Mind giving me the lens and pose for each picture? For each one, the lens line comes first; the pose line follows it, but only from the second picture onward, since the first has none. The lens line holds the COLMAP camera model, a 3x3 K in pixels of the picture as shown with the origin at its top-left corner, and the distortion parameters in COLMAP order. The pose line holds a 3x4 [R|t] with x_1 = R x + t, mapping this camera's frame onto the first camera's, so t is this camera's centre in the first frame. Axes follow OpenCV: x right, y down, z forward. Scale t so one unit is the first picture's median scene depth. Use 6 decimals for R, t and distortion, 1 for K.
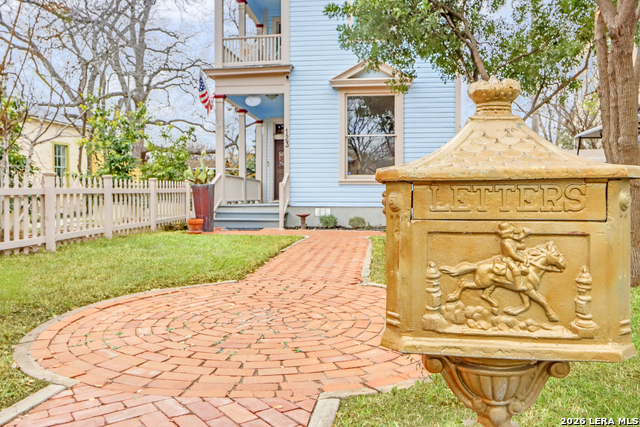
lens RADIAL K [[707.9, 0, 320.0], [0, 707.9, 213.5], [0, 0, 1]] dist [-0.016084, 0.000219]
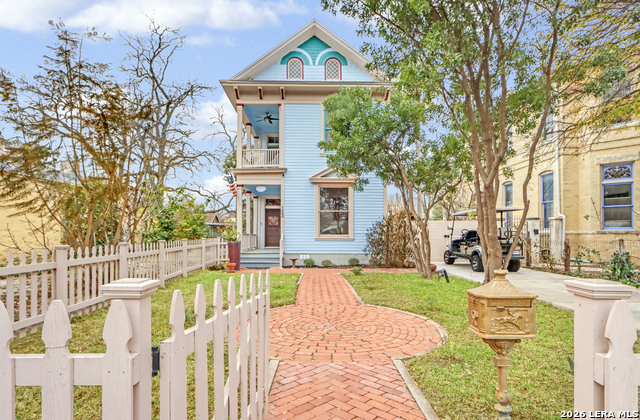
lens RADIAL K [[538.9, 0, 320.0], [0, 538.9, 210.0], [0, 0, 1]] dist [-0.001535, 0.001039]
pose [[0.986054, 0.003104, 0.166396, -0.173657], [0.004874, 0.998859, -0.047517, -0.052428], [-0.166353, 0.047665, 0.984914, -0.253985]]
